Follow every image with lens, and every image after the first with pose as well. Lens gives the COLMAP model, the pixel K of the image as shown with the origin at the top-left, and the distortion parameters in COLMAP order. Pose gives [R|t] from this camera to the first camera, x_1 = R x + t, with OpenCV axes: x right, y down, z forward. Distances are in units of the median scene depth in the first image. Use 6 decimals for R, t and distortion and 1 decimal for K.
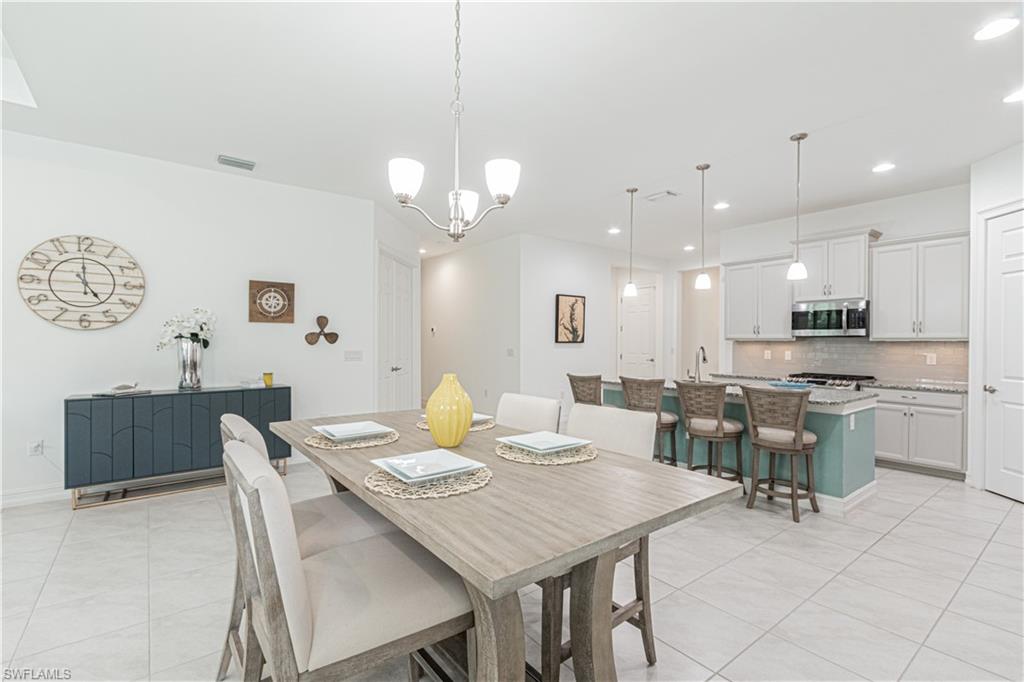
lens RADIAL K [[469.3, 0, 506.9], [0, 469.3, 340.6], [0, 0, 1]] dist [0.001170, 0.000331]
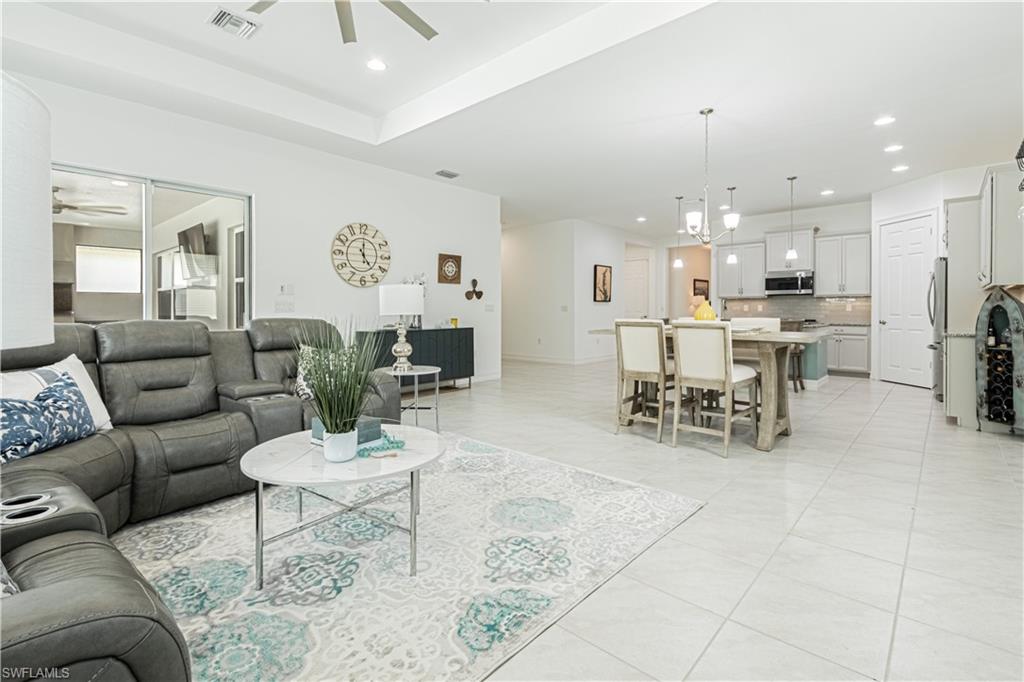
lens RADIAL K [[481.6, 0, 506.8], [0, 481.6, 313.2], [0, 0, 1]] dist [0.002642, 0.000663]
pose [[0.984425, -0.006894, 0.175671, -0.647359], [0.005722, 0.999958, 0.007174, 0.045661], [-0.175713, -0.006057, 0.984423, -0.508848]]
